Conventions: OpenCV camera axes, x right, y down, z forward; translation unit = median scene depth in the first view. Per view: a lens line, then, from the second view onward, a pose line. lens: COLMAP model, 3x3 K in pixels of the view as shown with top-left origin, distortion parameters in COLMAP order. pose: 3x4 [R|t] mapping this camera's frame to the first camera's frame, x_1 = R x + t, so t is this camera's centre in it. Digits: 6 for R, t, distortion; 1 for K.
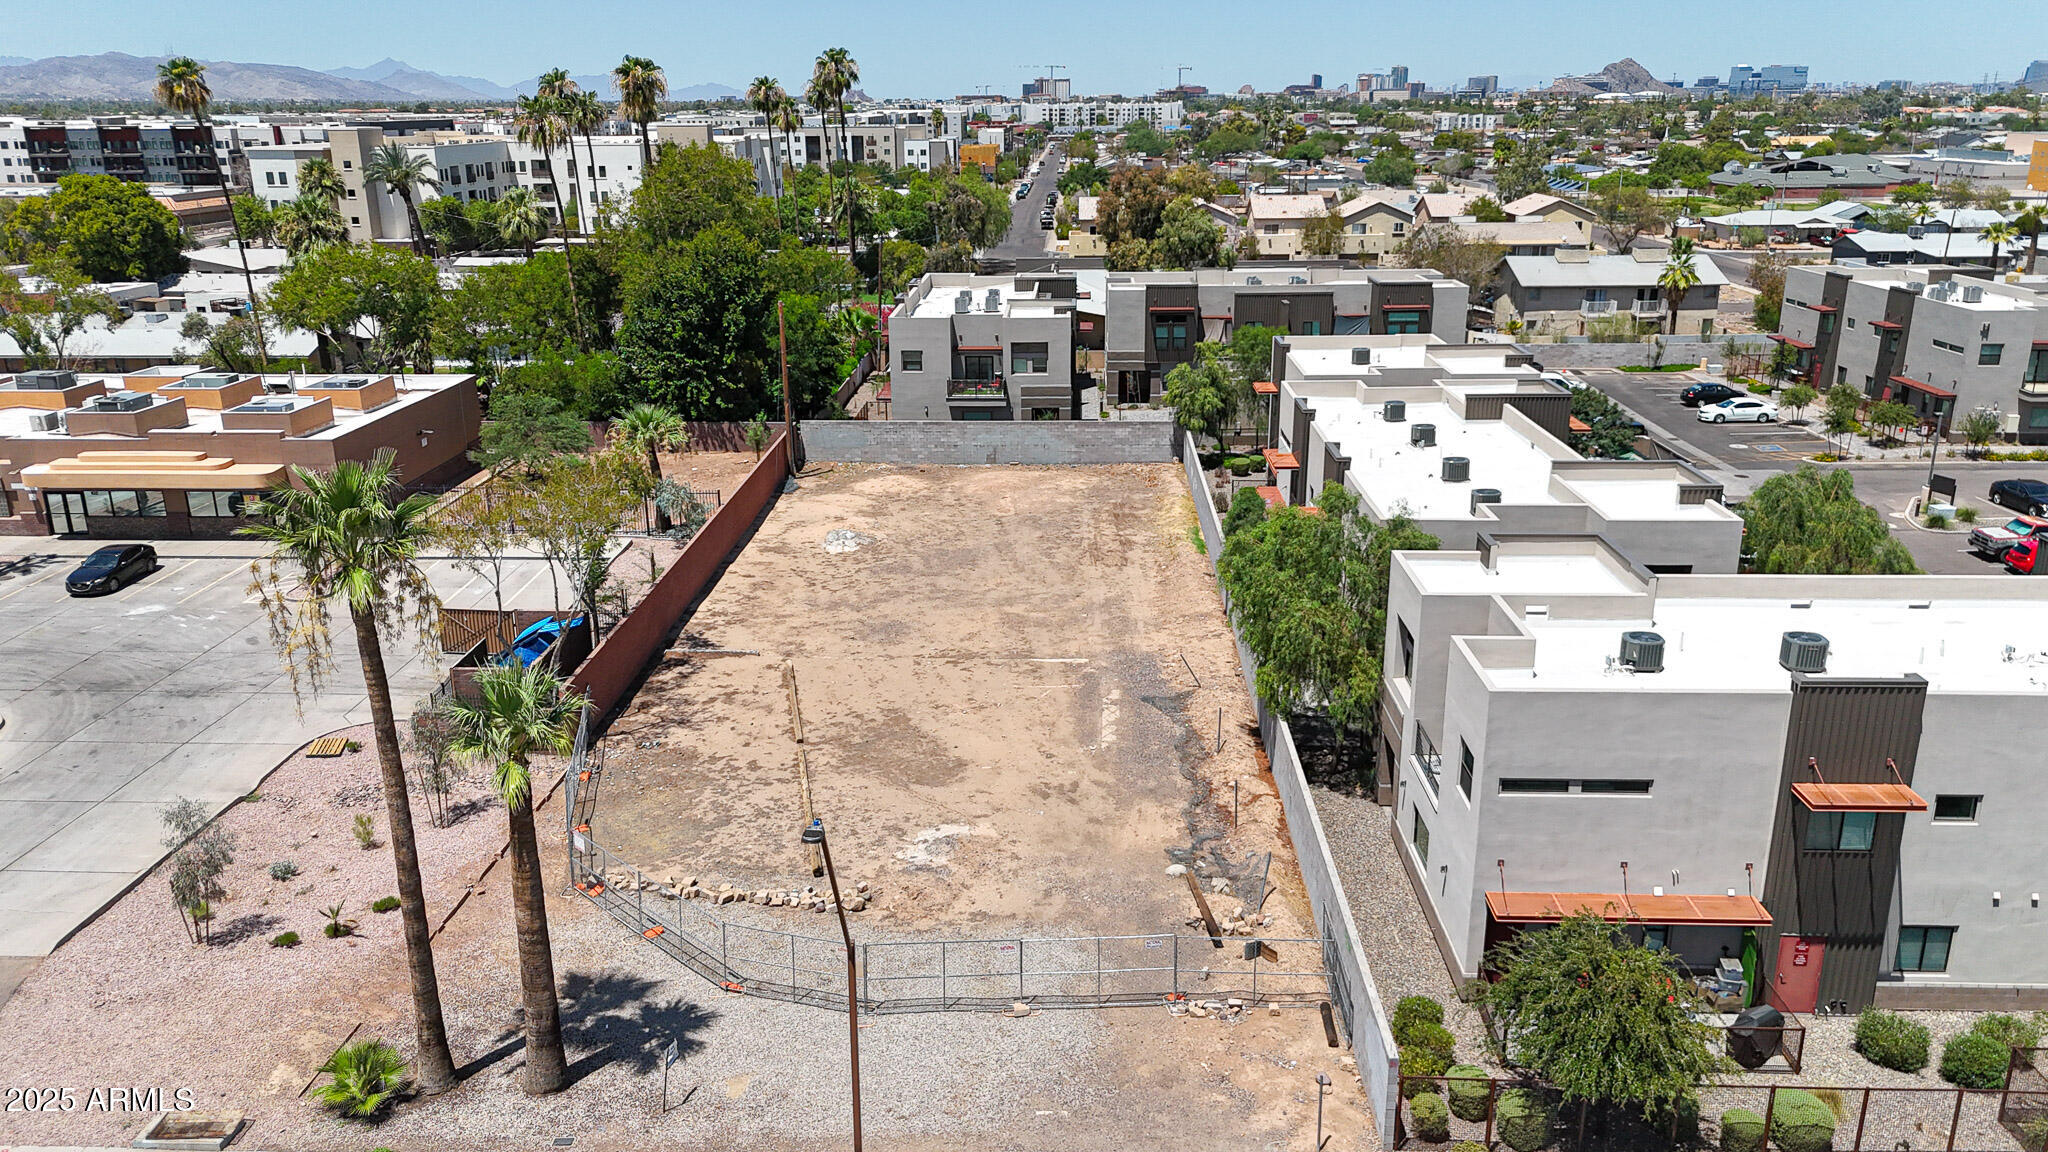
lens RADIAL K [[1505.1, 0, 1028.8], [0, 1505.1, 575.7], [0, 0, 1]] dist [0.088048, -0.094832]
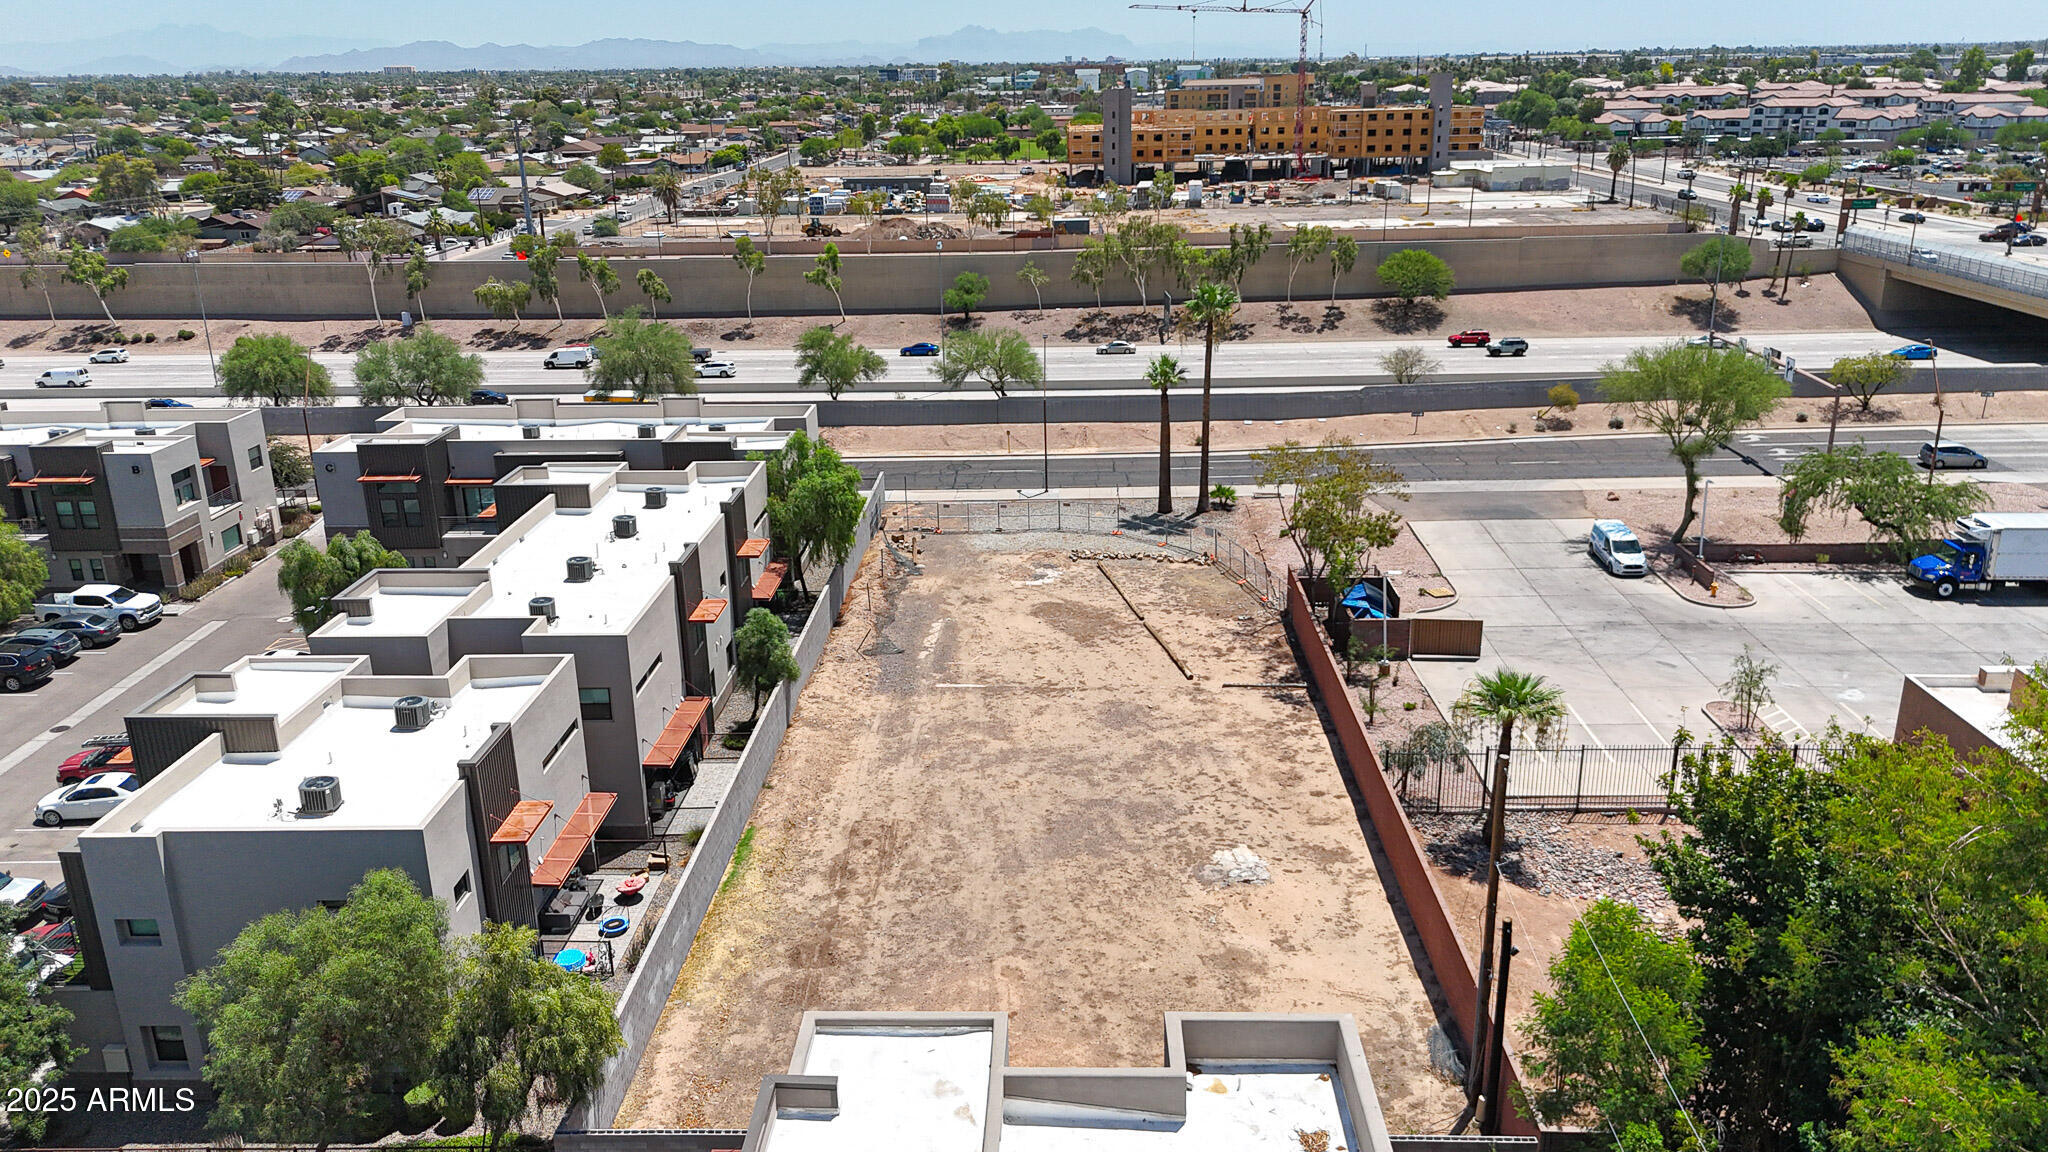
lens RADIAL K [[1505.1, 0, 1028.8], [0, 1505.1, 575.7], [0, 0, 1]] dist [0.088048, -0.094832]
pose [[-0.999664, 0.025284, 0.005791, -0.040930], [0.023850, 0.808172, 0.588464, -0.690700], [0.010199, 0.588404, -0.808503, 1.874913]]
